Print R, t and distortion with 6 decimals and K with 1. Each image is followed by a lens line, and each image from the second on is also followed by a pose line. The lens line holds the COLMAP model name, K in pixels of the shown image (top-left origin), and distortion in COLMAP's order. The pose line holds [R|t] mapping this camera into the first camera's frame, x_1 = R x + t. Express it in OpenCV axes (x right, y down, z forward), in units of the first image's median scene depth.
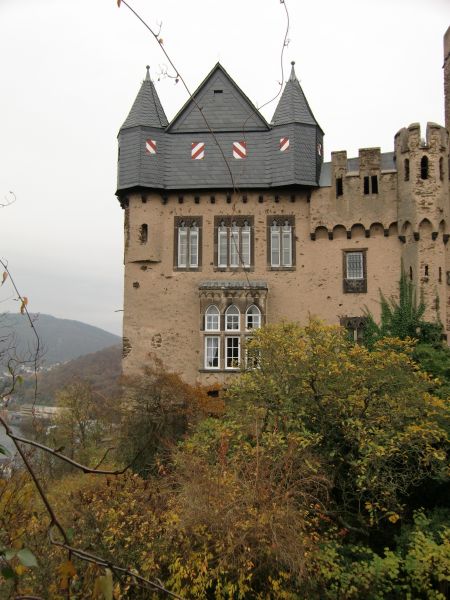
lens RADIAL K [[517.4, 0, 220.6], [0, 517.4, 302.1], [0, 0, 1]] dist [-0.118744, 0.116195]
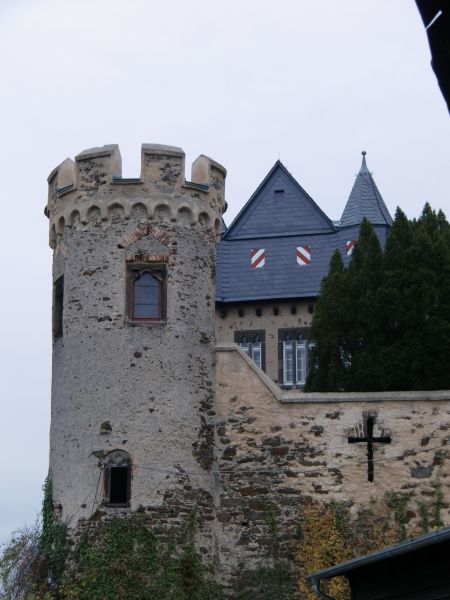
lens RADIAL K [[1341.0, 0, 224.7], [0, 1341.0, 300.4], [0, 0, 1]] dist [0.013526, 0.000000]
pose [[0.988808, -0.045876, -0.141966, 0.230349], [0.017302, 0.980391, -0.196299, 0.242148], [0.148188, 0.191645, 0.970213, -1.296632]]
